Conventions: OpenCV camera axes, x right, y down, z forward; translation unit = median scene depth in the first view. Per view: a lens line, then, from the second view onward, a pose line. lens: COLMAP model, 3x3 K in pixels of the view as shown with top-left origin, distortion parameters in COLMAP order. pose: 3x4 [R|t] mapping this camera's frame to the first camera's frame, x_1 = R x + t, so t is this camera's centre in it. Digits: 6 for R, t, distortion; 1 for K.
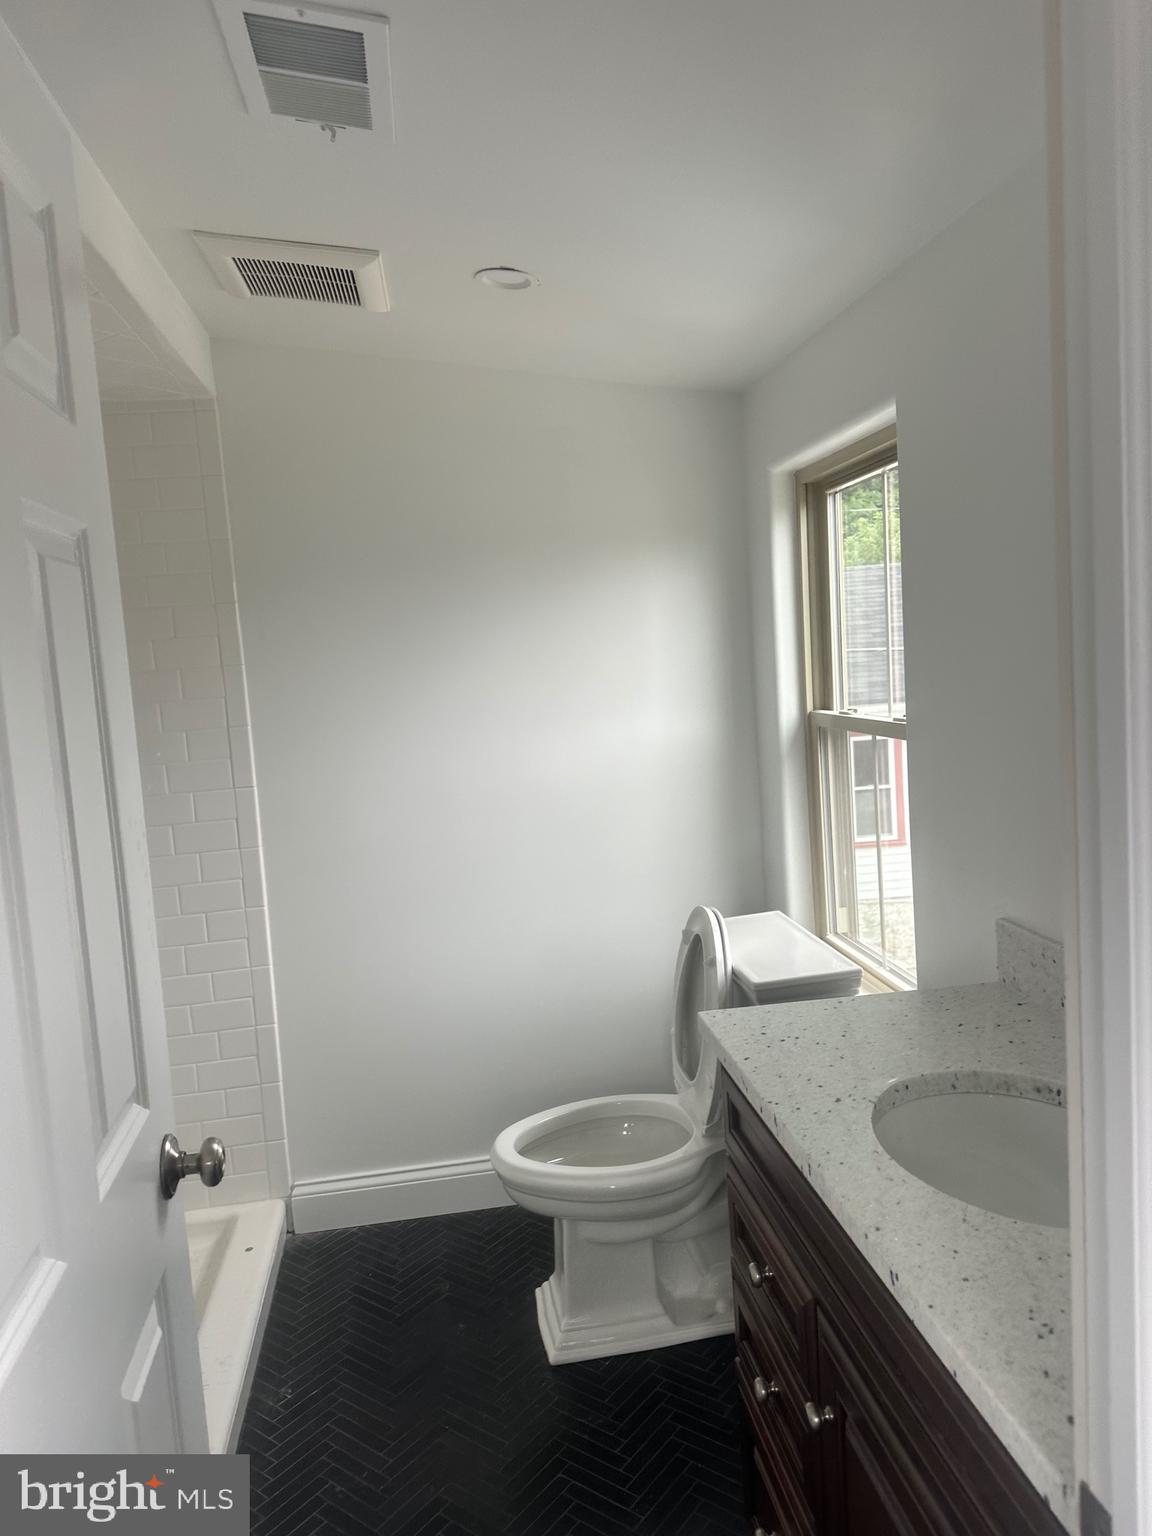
lens RADIAL K [[1066.4, 0, 579.6], [0, 1066.4, 763.9], [0, 0, 1]] dist [0.035244, -0.040878]
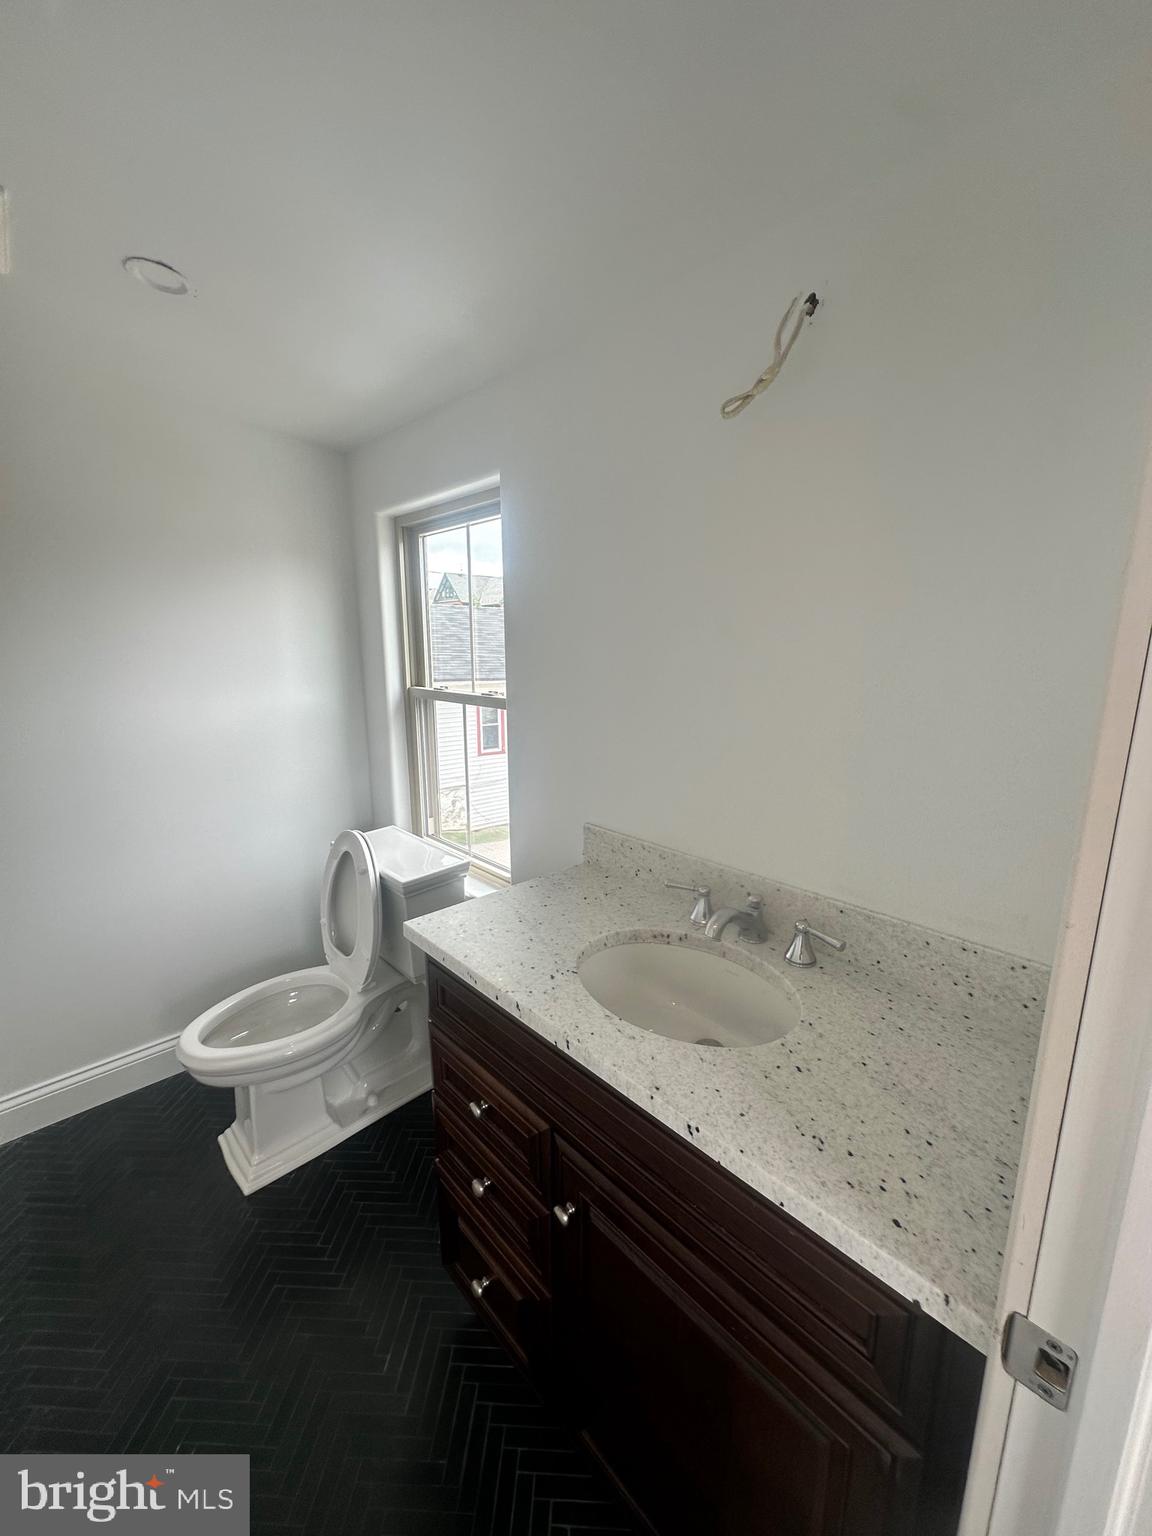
lens RADIAL K [[613.8, 0, 574.7], [0, 613.8, 765.9], [0, 0, 1]] dist [-0.001056, 0.001549]
pose [[0.823970, -0.056753, 0.563784, -0.085974], [0.013707, 0.996677, 0.080298, -0.007990], [-0.566467, -0.058436, 0.822010, 0.197748]]
